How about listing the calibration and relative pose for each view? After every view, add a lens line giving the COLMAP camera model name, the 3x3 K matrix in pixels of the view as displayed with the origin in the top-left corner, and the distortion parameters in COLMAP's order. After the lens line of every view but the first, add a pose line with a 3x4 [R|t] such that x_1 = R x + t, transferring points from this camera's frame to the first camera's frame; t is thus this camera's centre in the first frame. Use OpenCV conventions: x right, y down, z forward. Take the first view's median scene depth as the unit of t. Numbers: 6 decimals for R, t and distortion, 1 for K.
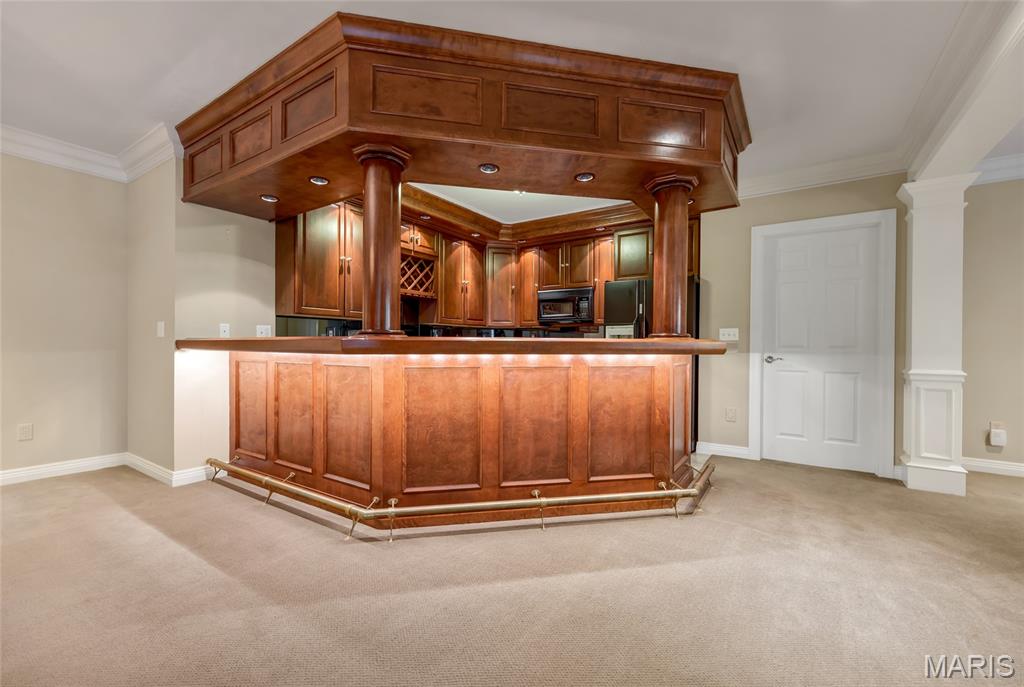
lens RADIAL K [[424.7, 0, 511.1], [0, 424.7, 345.6], [0, 0, 1]] dist [-0.000176, -0.000038]
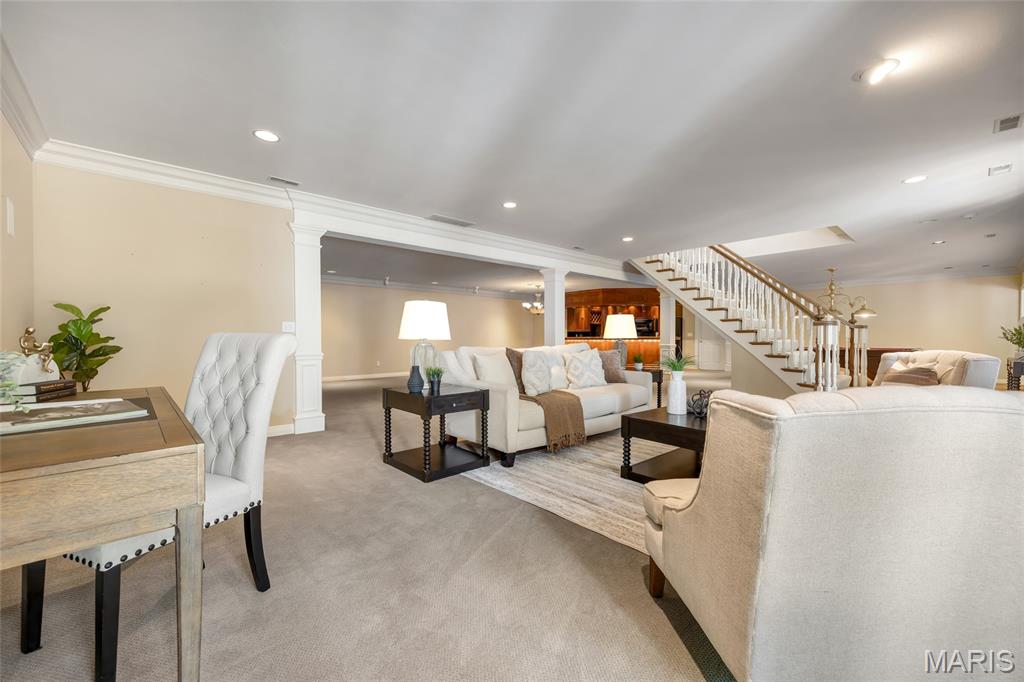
lens RADIAL K [[414.3, 0, 512.0], [0, 414.3, 341.0], [0, 0, 1]] dist [0.008369, 0.000073]
pose [[0.967751, -0.002977, -0.251892, -0.063720], [0.004279, 0.999980, 0.004623, 0.003896], [0.251874, -0.005551, 0.967744, -2.683518]]
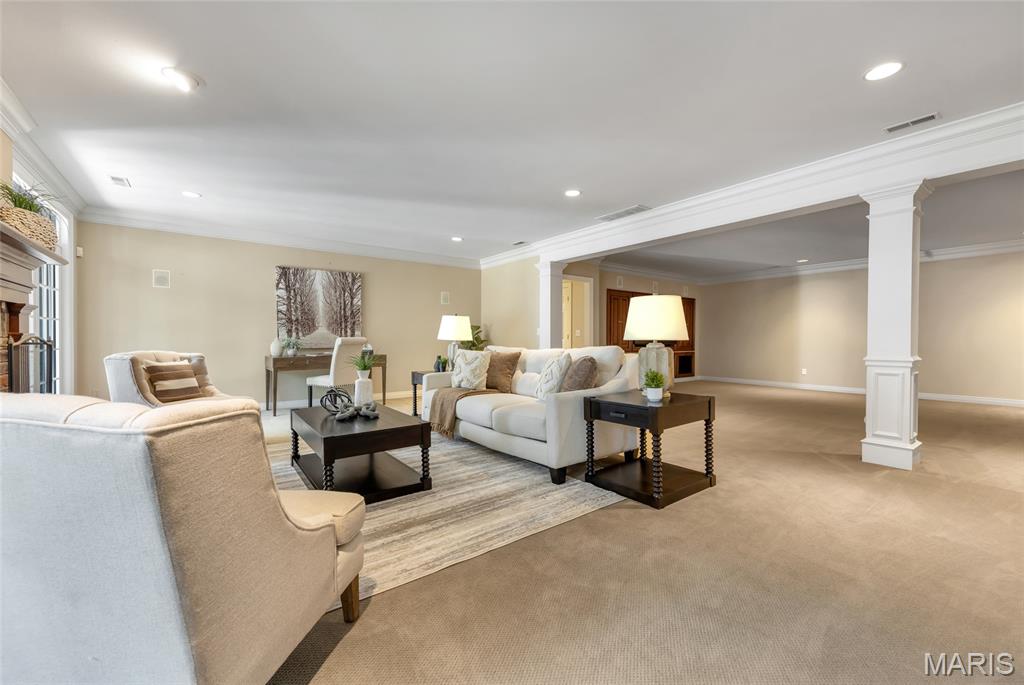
lens RADIAL K [[411.5, 0, 510.9], [0, 411.5, 347.1], [0, 0, 1]] dist [0.004324, -0.000020]
pose [[-0.332596, 0.012780, -0.942983, 0.690159], [-0.003897, 0.999881, 0.014925, 0.003829], [0.943061, 0.008639, -0.332507, -1.339866]]
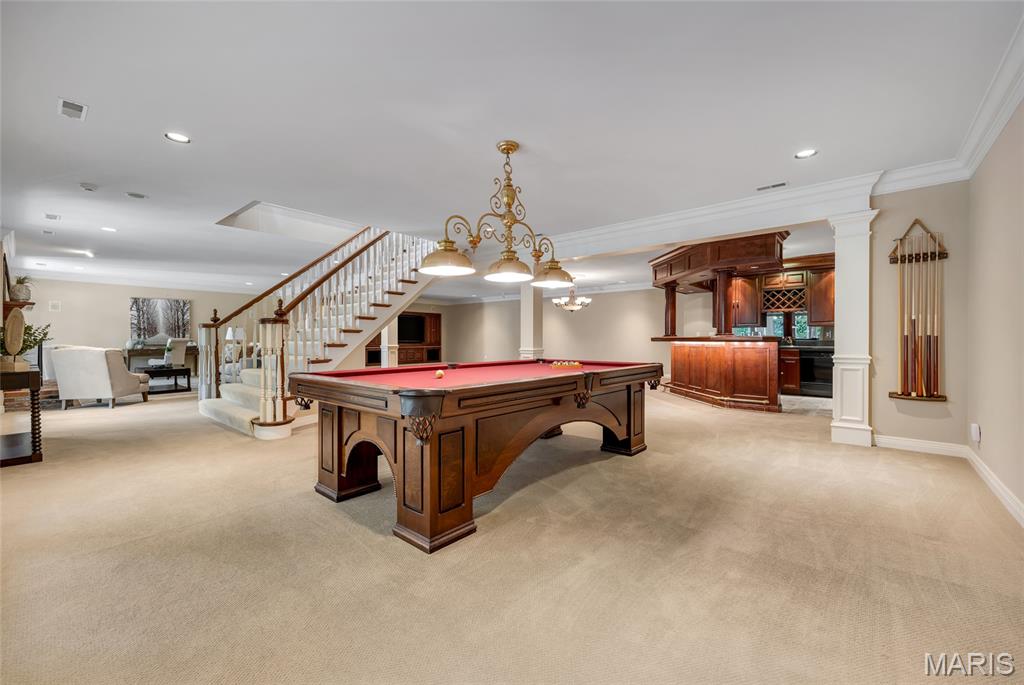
lens RADIAL K [[414.3, 0, 512.0], [0, 414.3, 342.5], [0, 0, 1]] dist [0.008369, 0.000073]
pose [[-0.125102, 0.004065, -0.992135, 1.871409], [-0.000852, 0.999991, 0.004204, 0.007295], [0.992143, 0.001372, -0.125098, 0.077574]]
